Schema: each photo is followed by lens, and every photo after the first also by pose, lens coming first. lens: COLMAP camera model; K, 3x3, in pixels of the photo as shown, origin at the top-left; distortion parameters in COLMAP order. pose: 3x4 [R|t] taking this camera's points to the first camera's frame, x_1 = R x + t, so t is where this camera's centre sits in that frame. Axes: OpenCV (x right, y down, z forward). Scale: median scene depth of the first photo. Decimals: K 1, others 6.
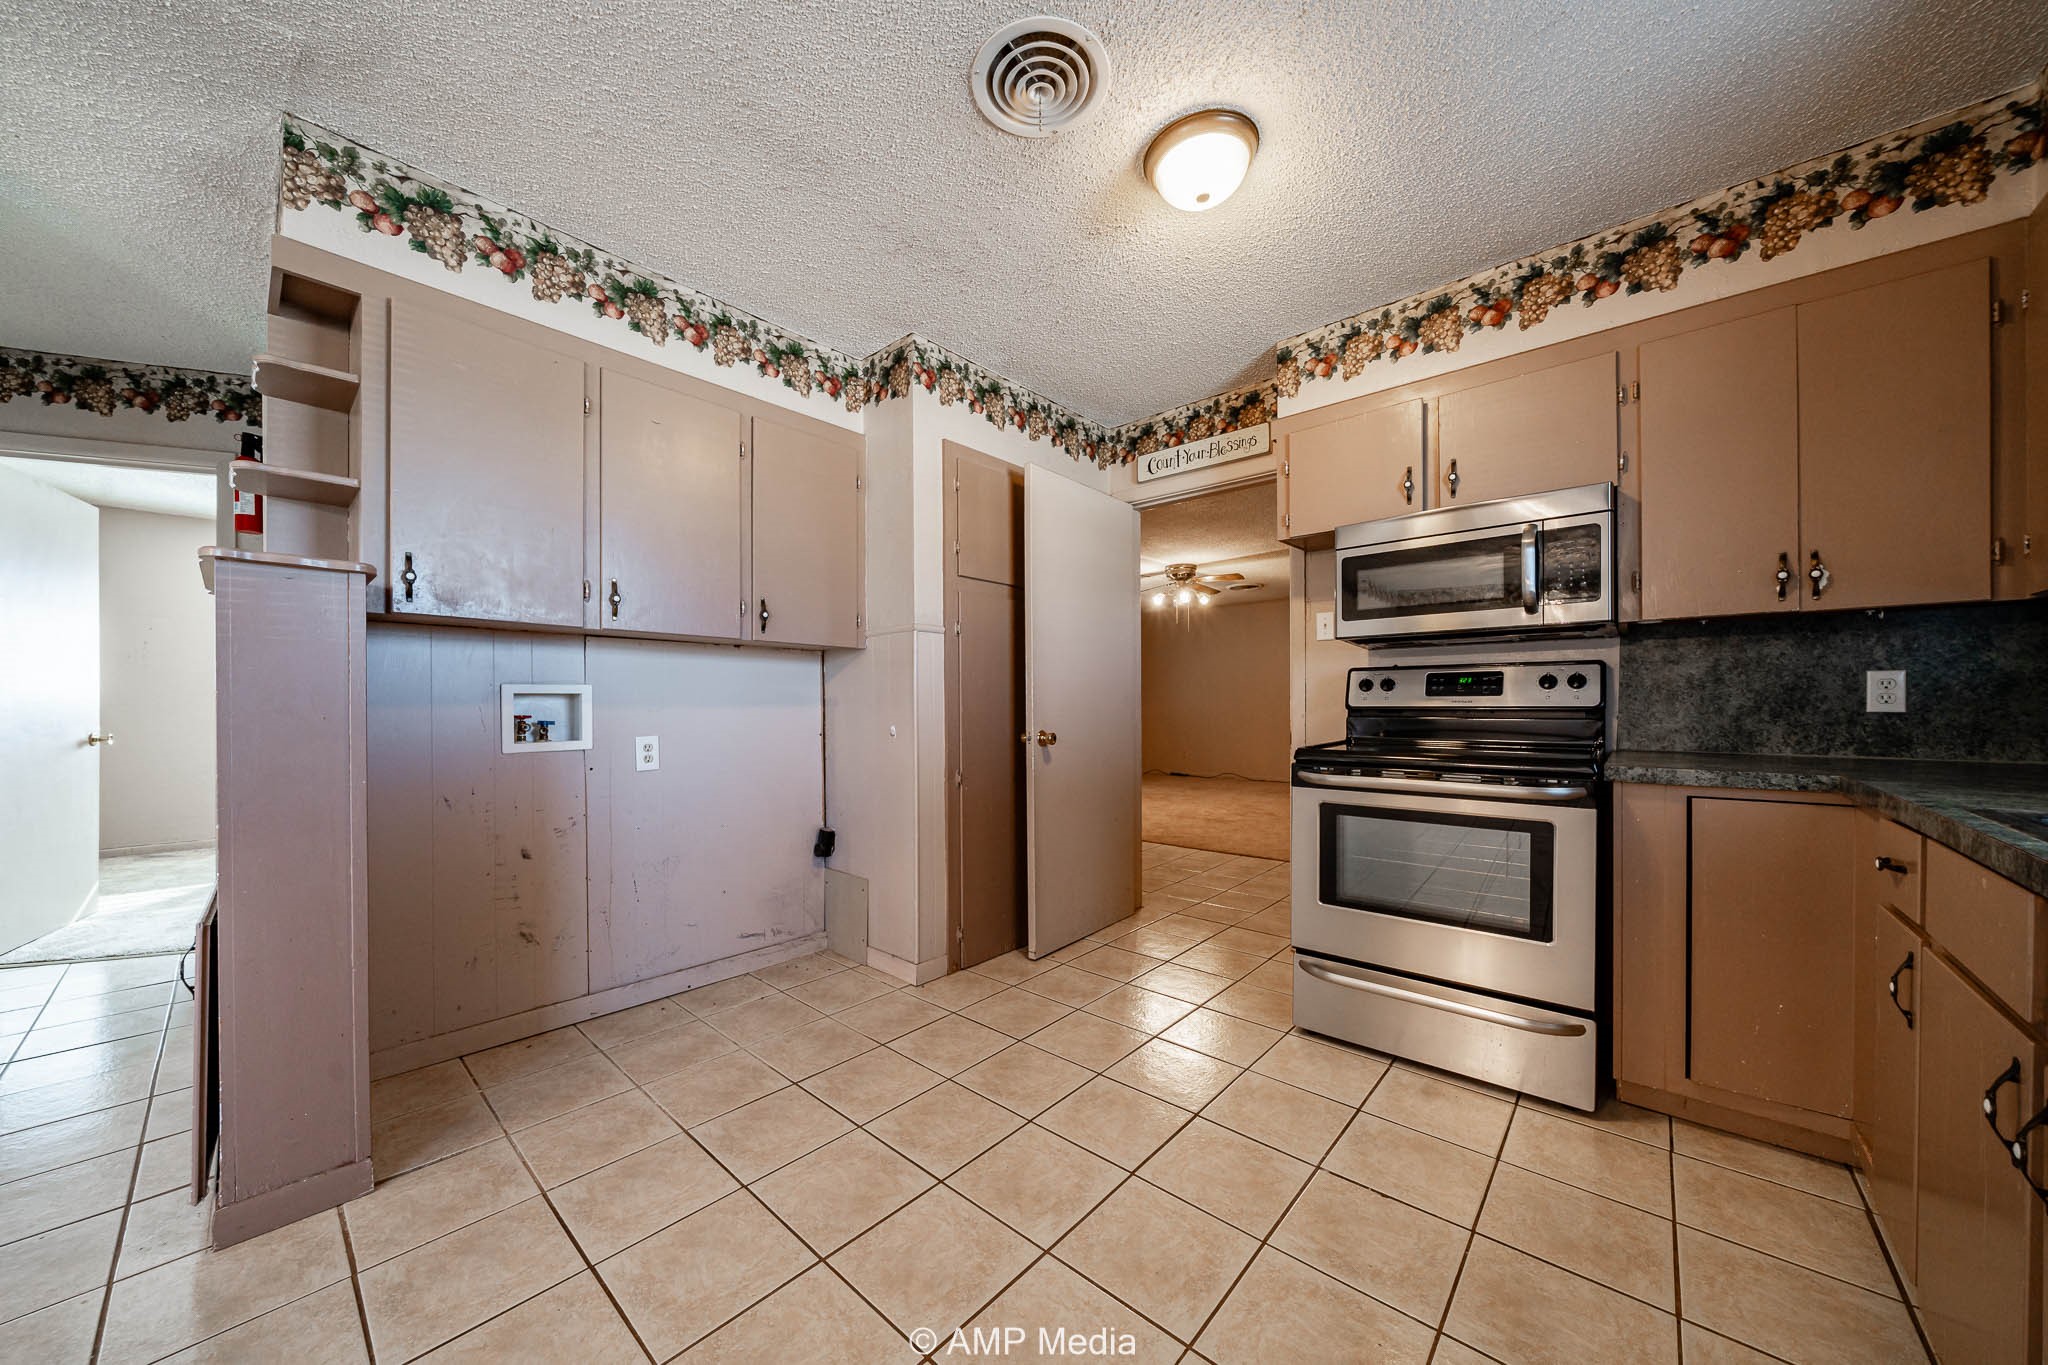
lens RADIAL K [[727.2, 0, 1004.1], [0, 727.2, 708.9], [0, 0, 1]] dist [-0.008045, -0.000037]
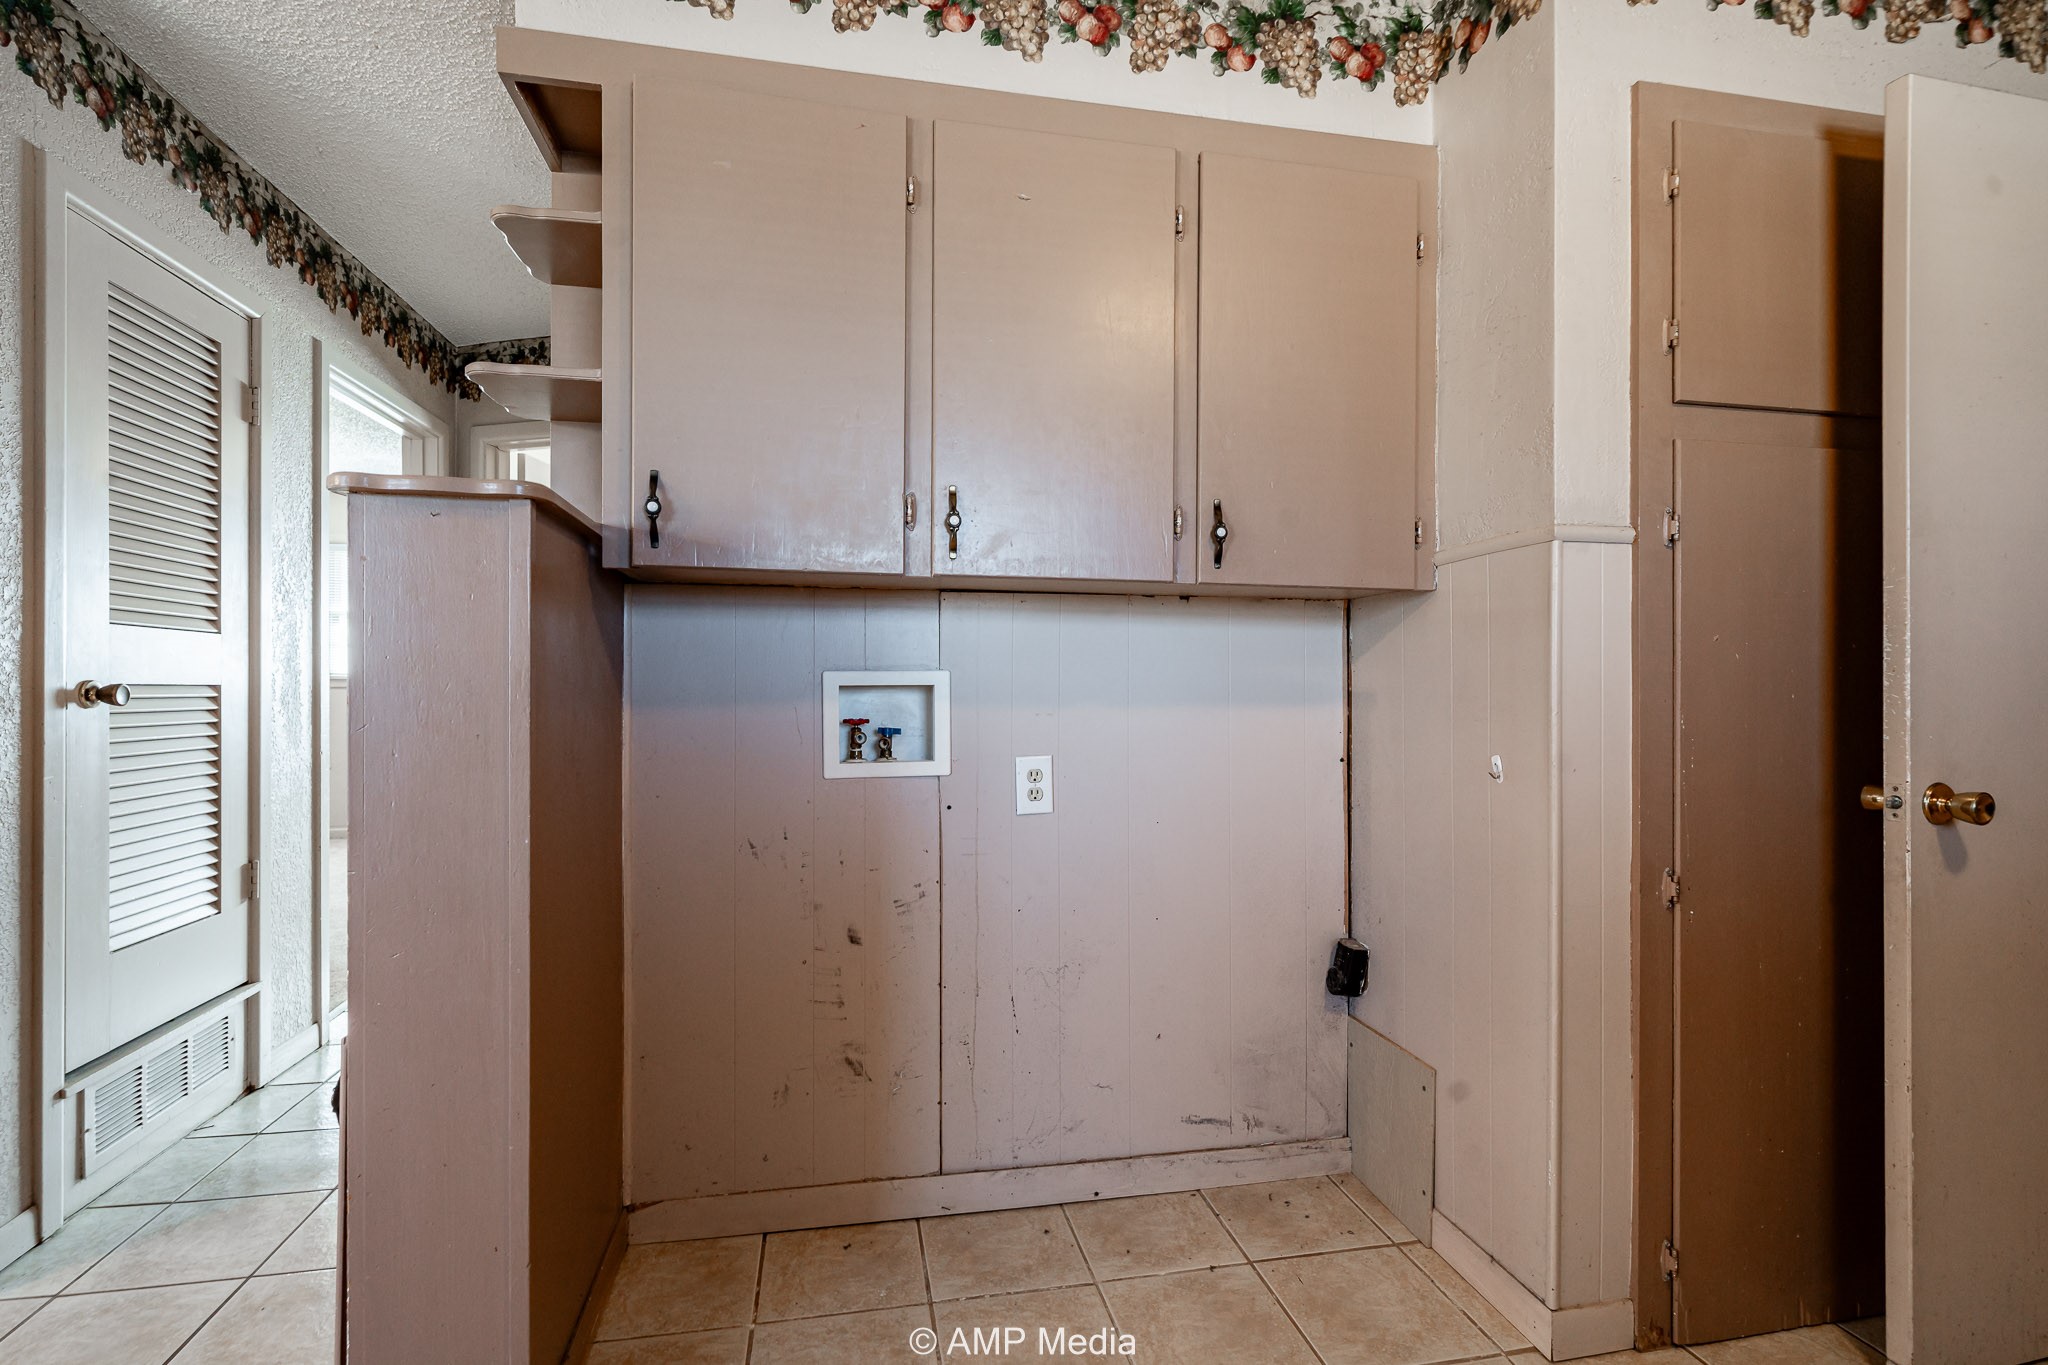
lens RADIAL K [[918.2, 0, 1017.1], [0, 918.2, 689.2], [0, 0, 1]] dist [-0.000578, 0.001040]
pose [[0.806646, 0.008107, -0.590979, -0.055914], [-0.006379, 0.999967, 0.005011, -0.019335], [0.591001, -0.000272, 0.806671, 0.361704]]
